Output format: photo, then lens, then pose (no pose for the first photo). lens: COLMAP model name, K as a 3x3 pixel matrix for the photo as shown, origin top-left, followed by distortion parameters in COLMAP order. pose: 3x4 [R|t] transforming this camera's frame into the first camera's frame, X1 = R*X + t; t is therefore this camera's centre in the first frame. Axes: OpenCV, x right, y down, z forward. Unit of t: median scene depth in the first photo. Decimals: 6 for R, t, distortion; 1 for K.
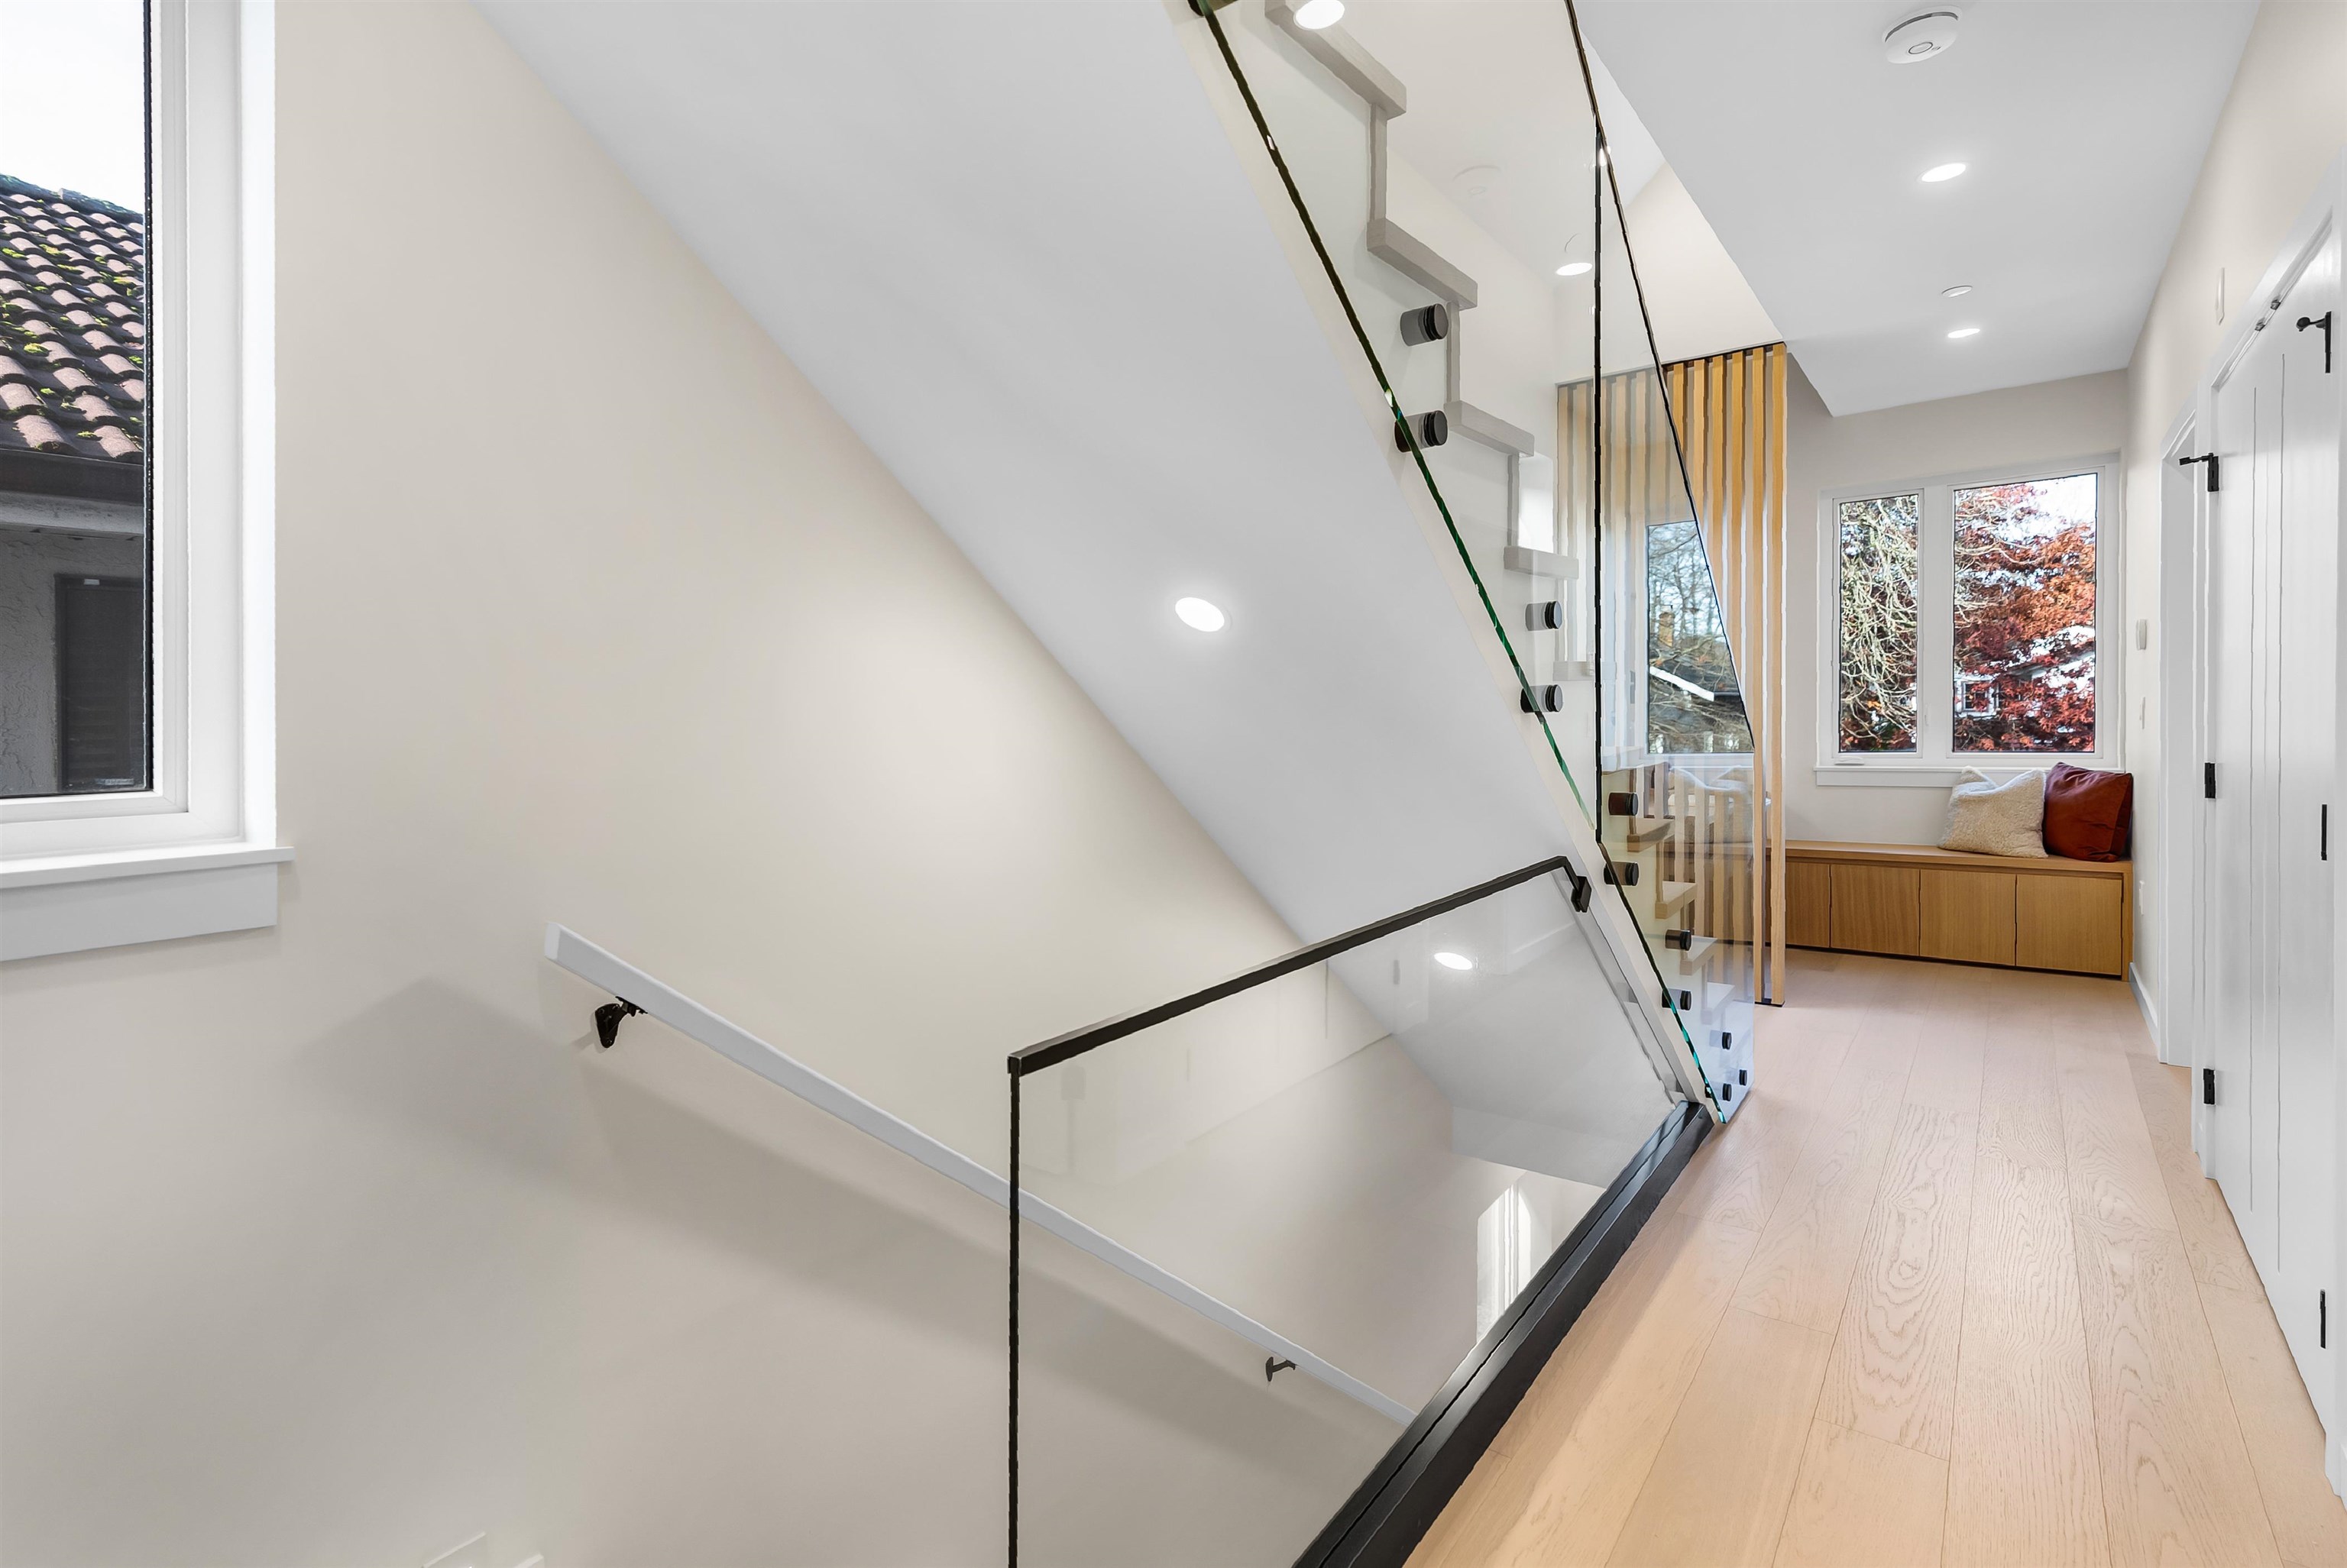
lens RADIAL K [[1100.3, 0, 1172.9], [0, 1100.3, 743.5], [0, 0, 1]] dist [-0.007751, 0.000831]
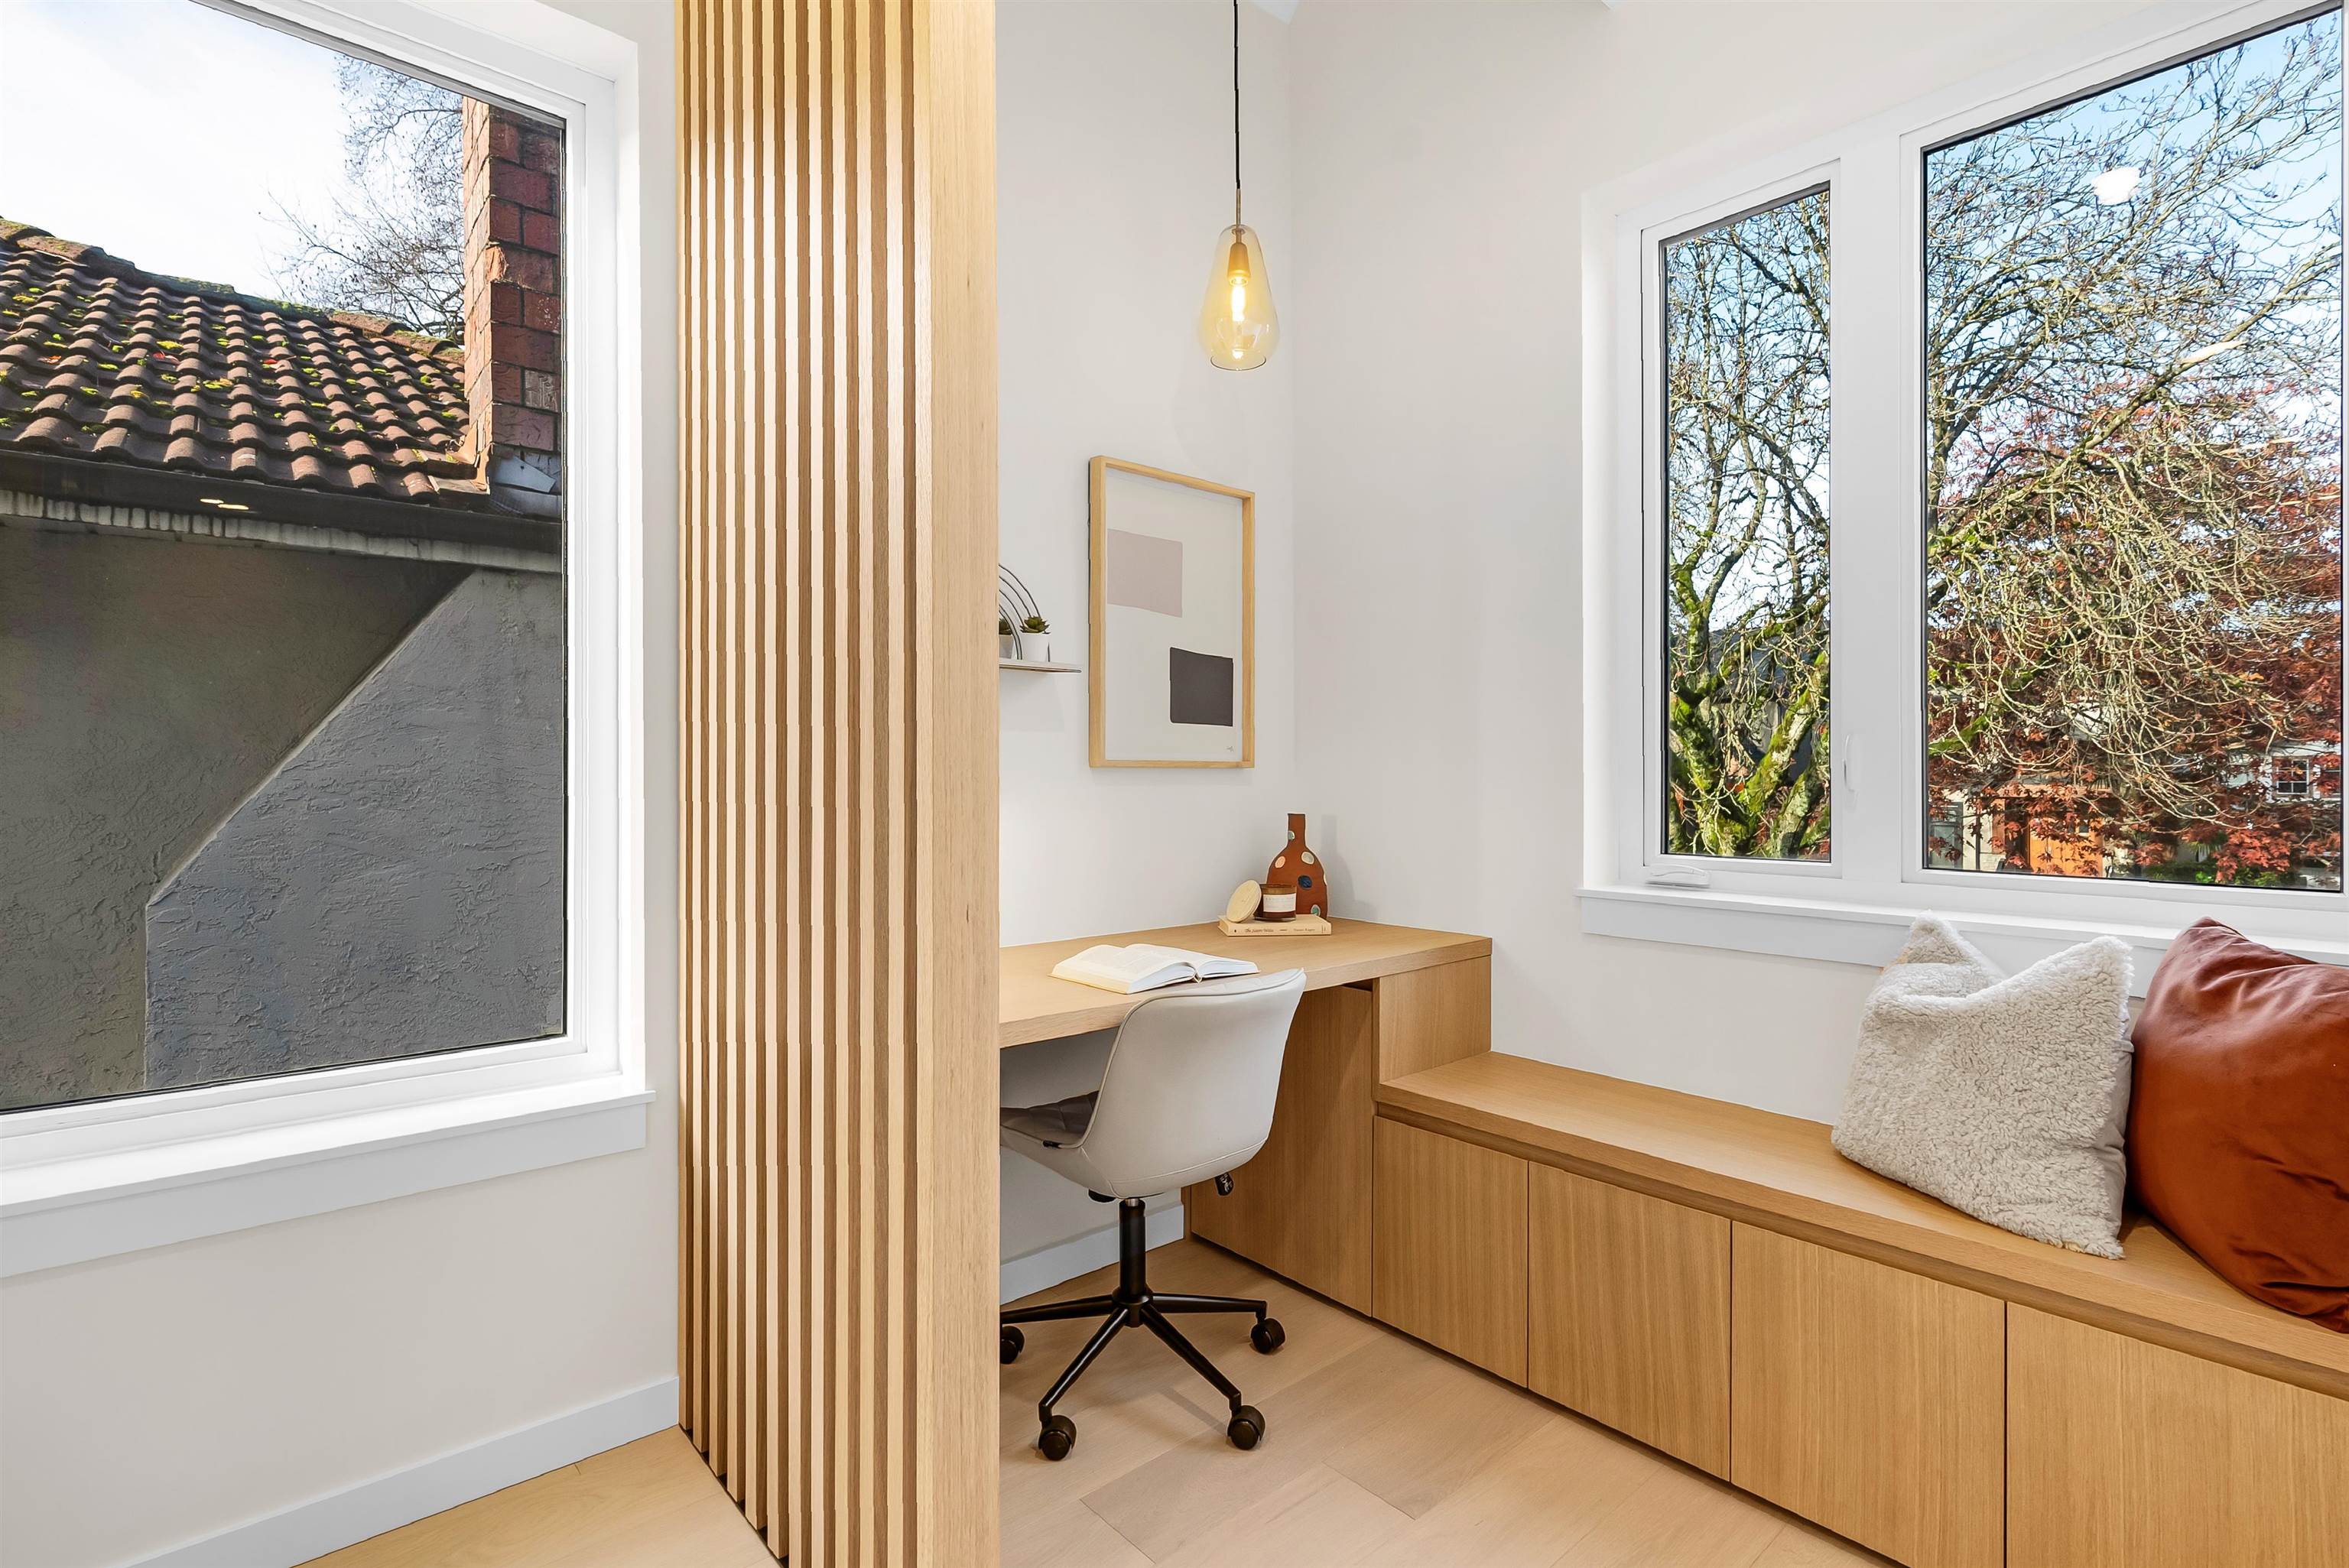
lens RADIAL K [[1101.3, 0, 1173.9], [0, 1101.3, 743.4], [0, 0, 1]] dist [-0.007751, 0.000831]
pose [[0.981028, -0.001075, -0.193865, 0.573862], [-0.004649, 0.999567, -0.029068, -0.023435], [0.193812, 0.029418, 0.980598, 0.622655]]
